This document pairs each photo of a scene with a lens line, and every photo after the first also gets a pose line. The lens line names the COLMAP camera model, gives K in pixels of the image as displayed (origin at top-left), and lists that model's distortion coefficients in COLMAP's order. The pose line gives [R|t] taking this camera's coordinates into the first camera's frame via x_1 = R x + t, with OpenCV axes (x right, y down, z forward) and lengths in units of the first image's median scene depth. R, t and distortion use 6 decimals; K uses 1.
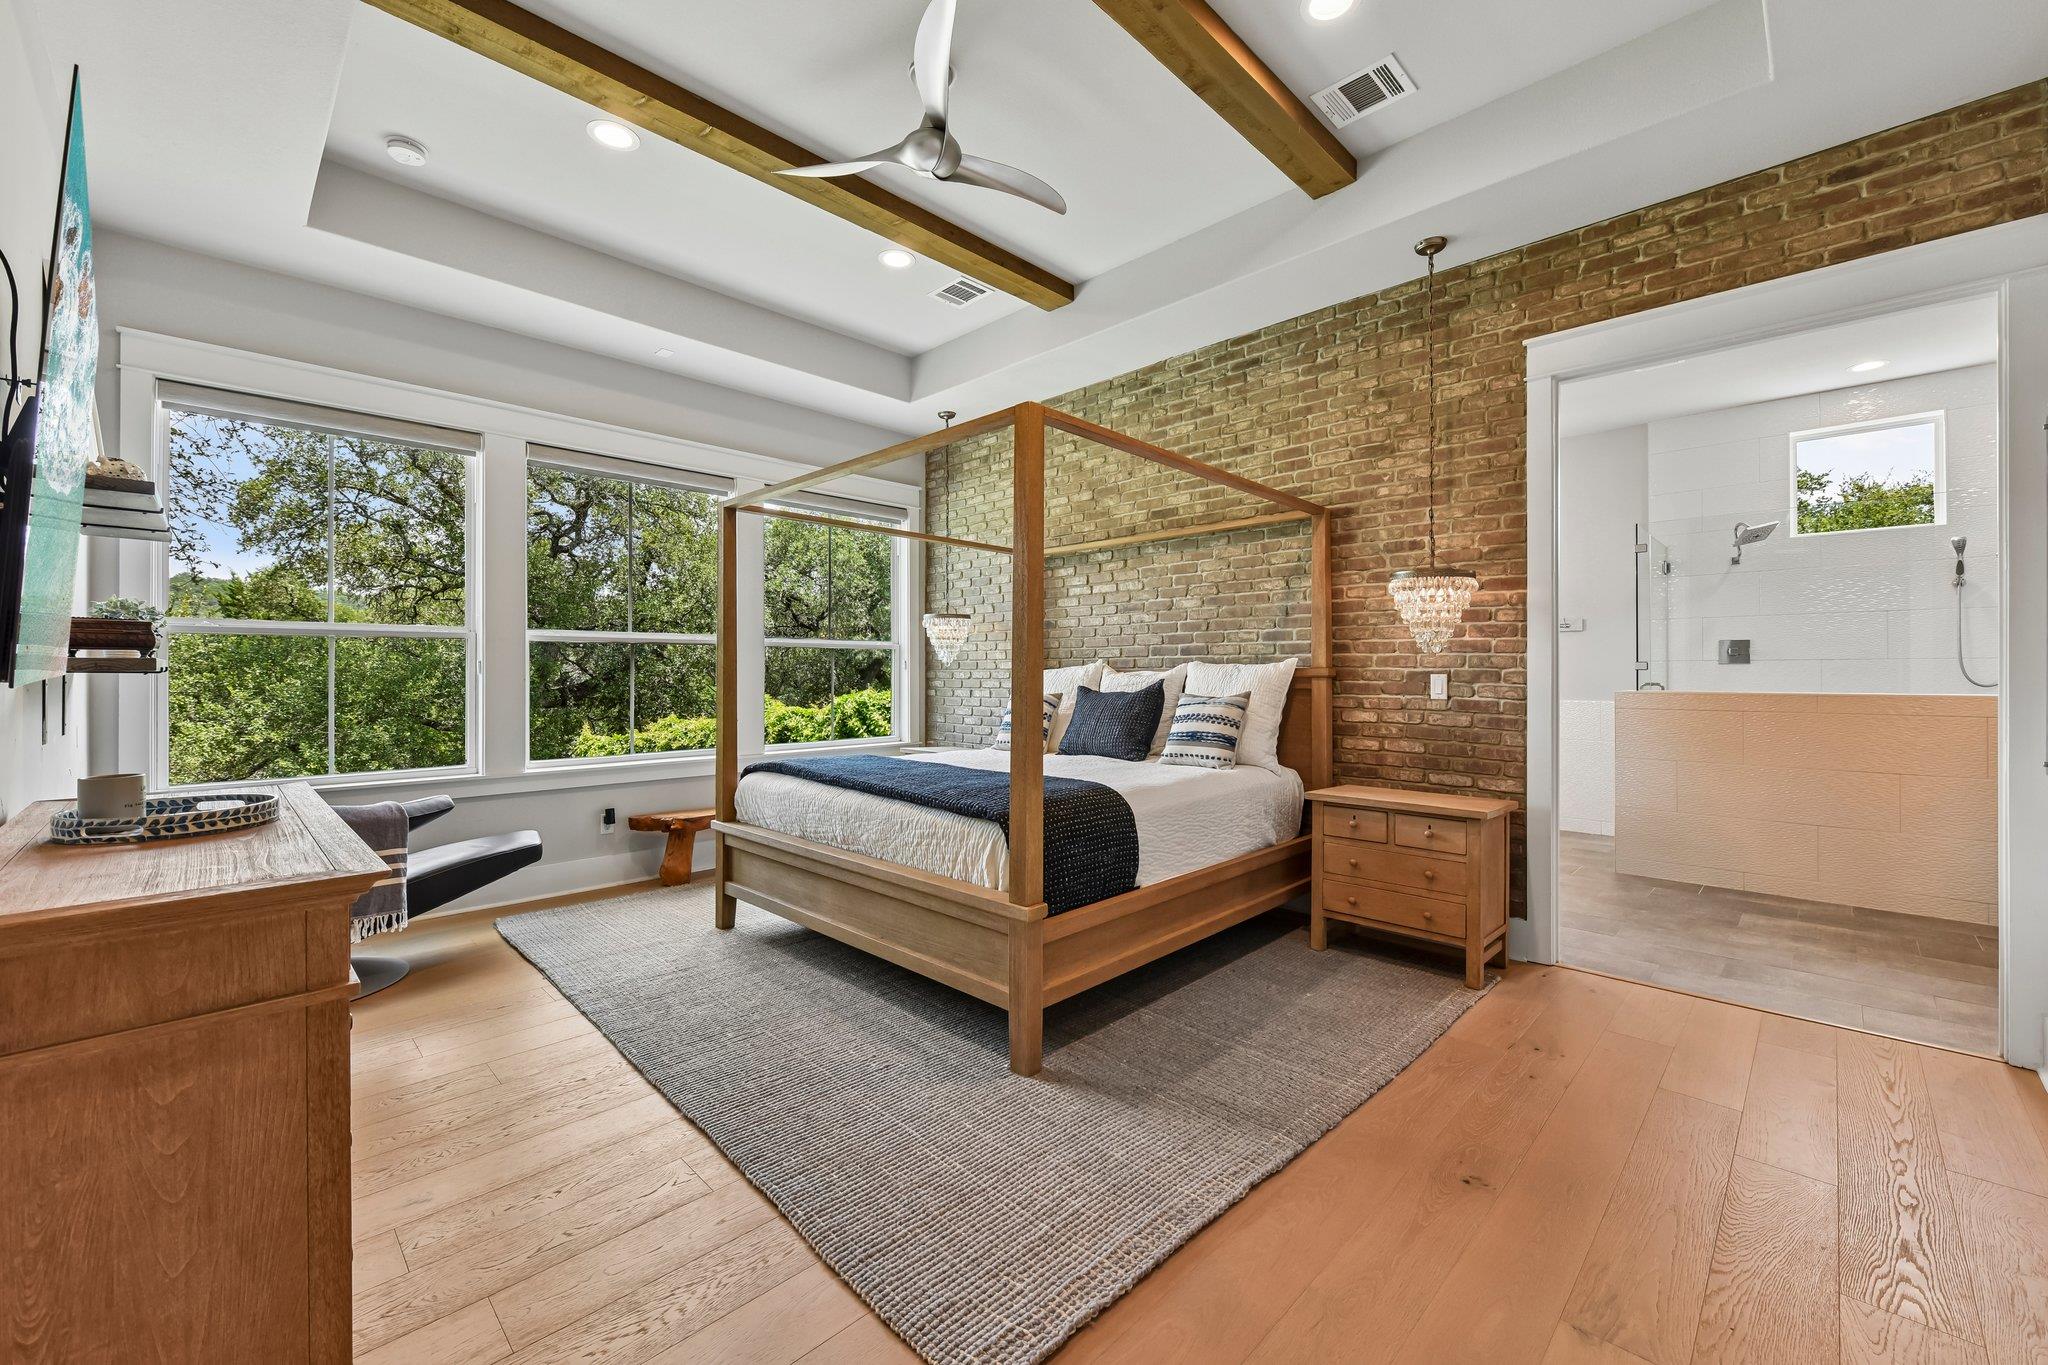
lens RADIAL K [[819.7, 0, 1020.4], [0, 819.7, 668.5], [0, 0, 1]] dist [-0.001719, -0.000733]
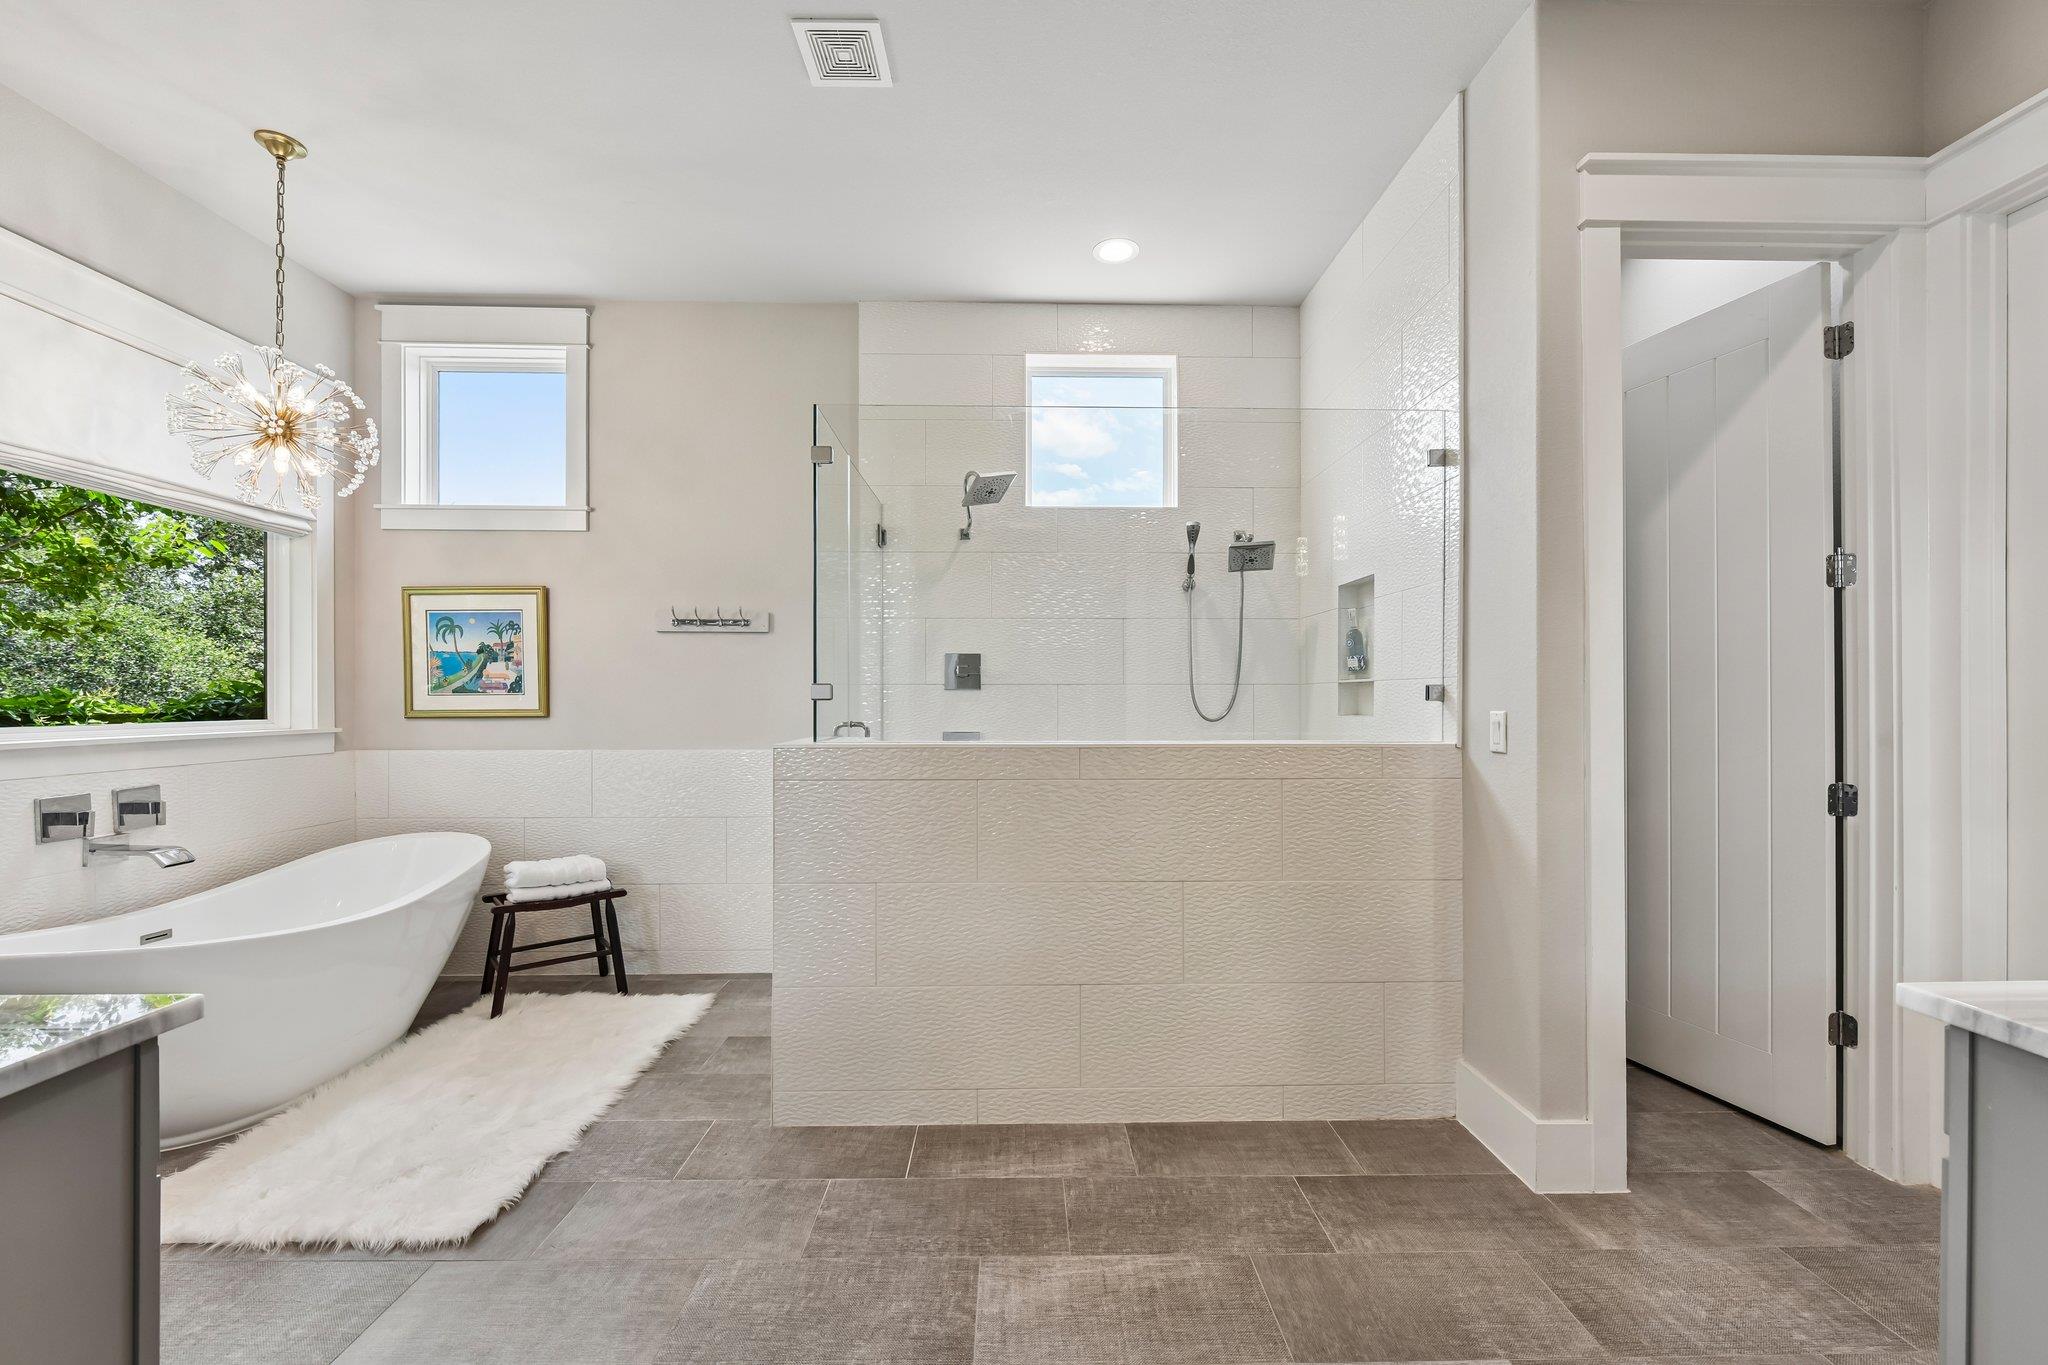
lens RADIAL K [[819.7, 0, 1035.3], [0, 819.7, 694.4], [0, 0, 1]] dist [-0.001719, -0.000733]
pose [[0.690279, 0.003768, 0.723534, 0.501712], [-0.003165, 0.999993, -0.002187, -0.001292], [-0.723536, -0.000780, 0.690286, 0.578903]]
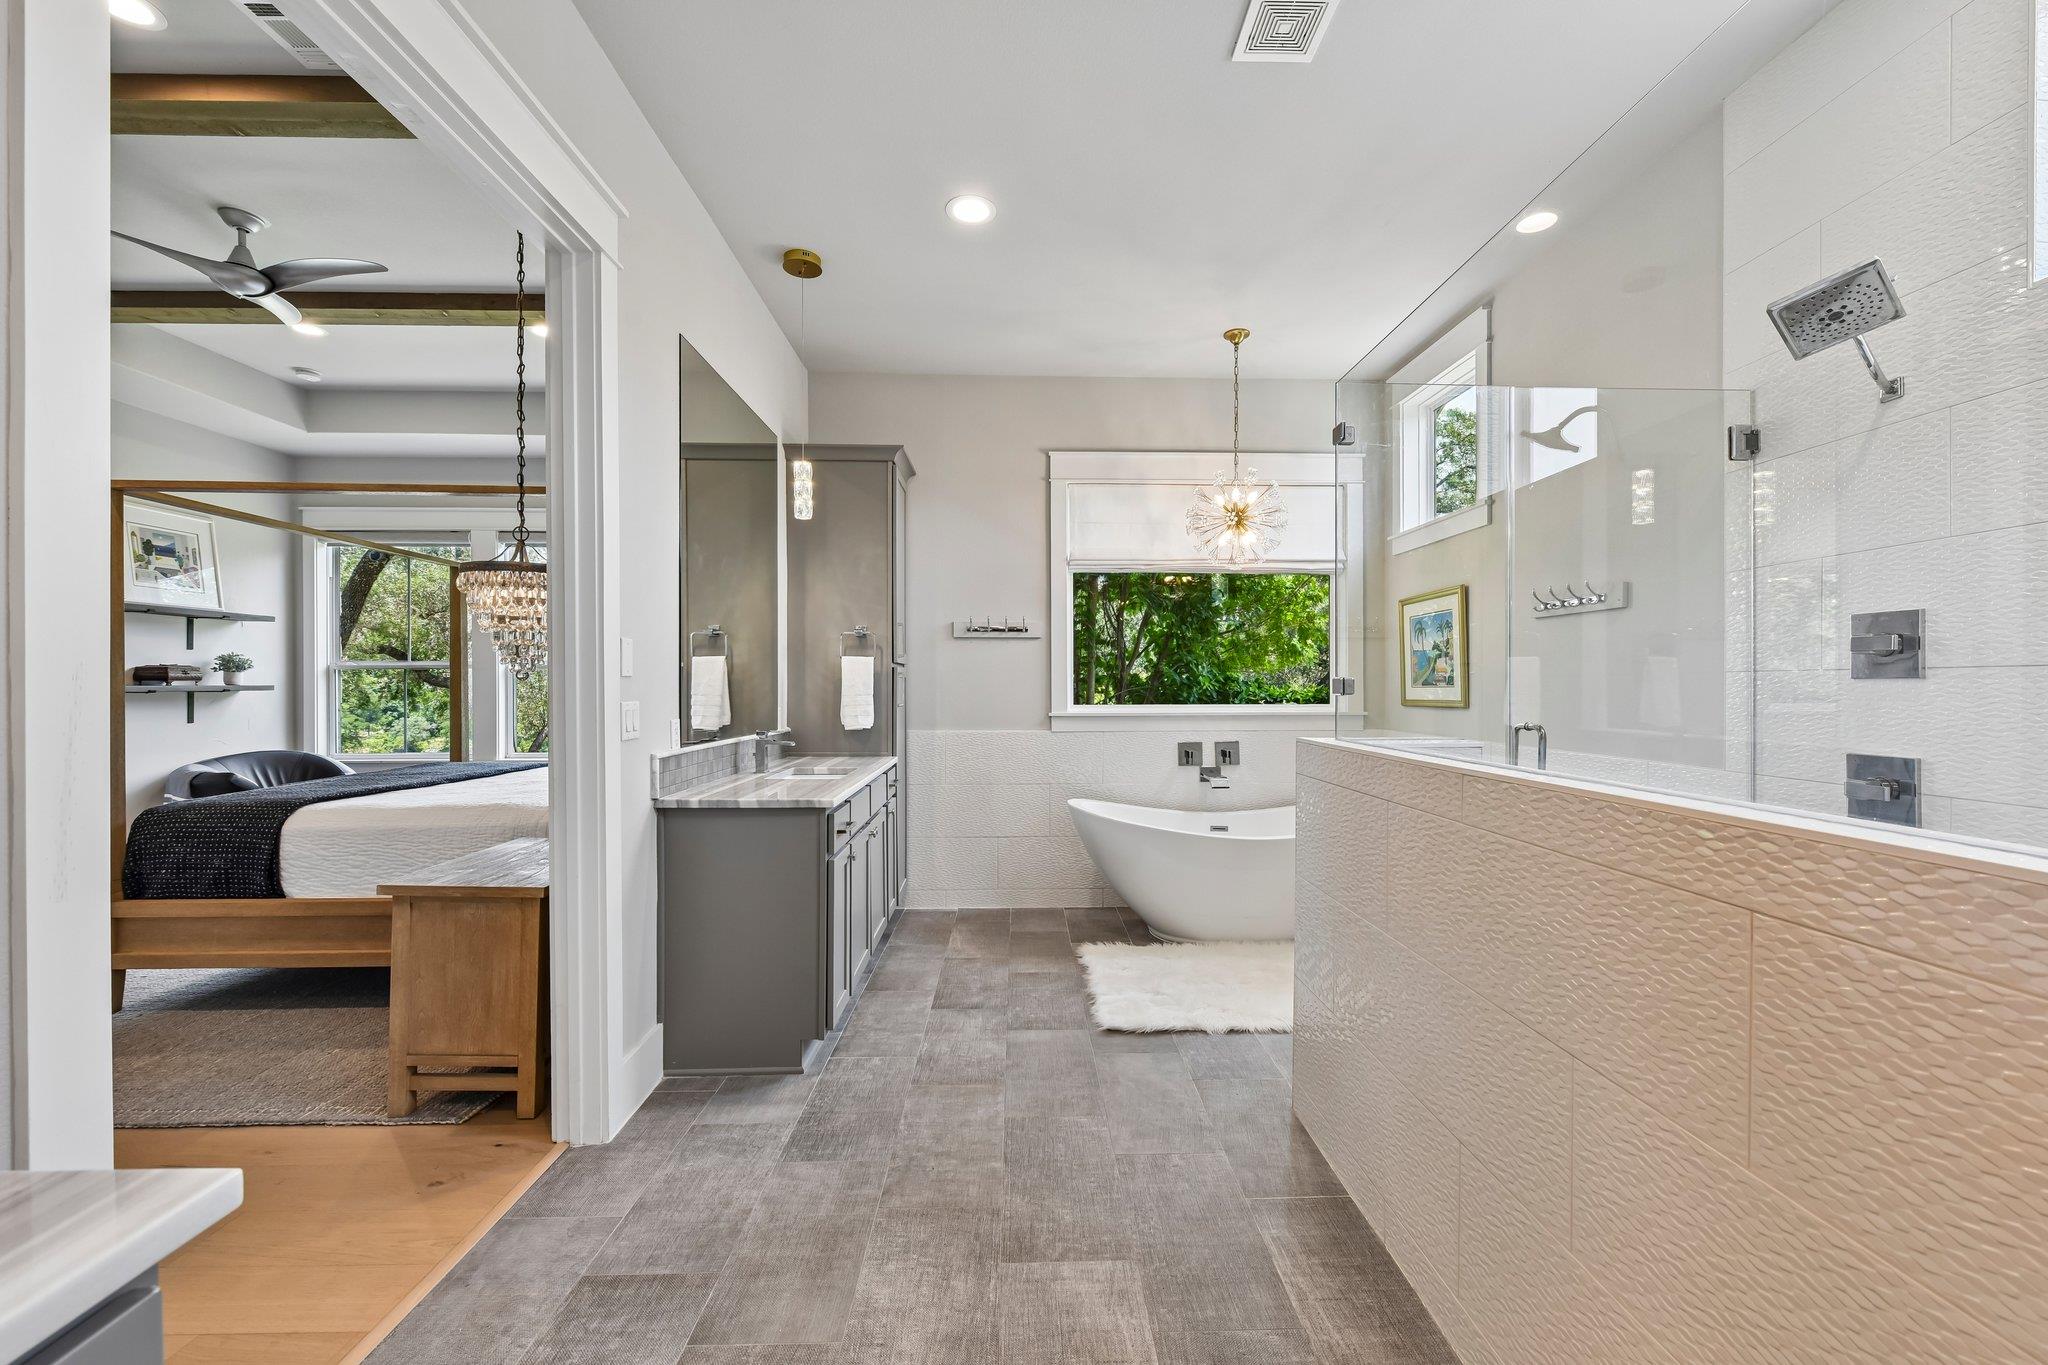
lens RADIAL K [[819.7, 0, 1035.9], [0, 819.7, 686.4], [0, 0, 1]] dist [-0.001719, -0.000733]
pose [[0.723241, 0.000339, -0.690596, 0.977215], [0.002874, 0.999990, 0.003502, -0.005604], [0.690590, -0.004517, 0.723233, 0.557453]]
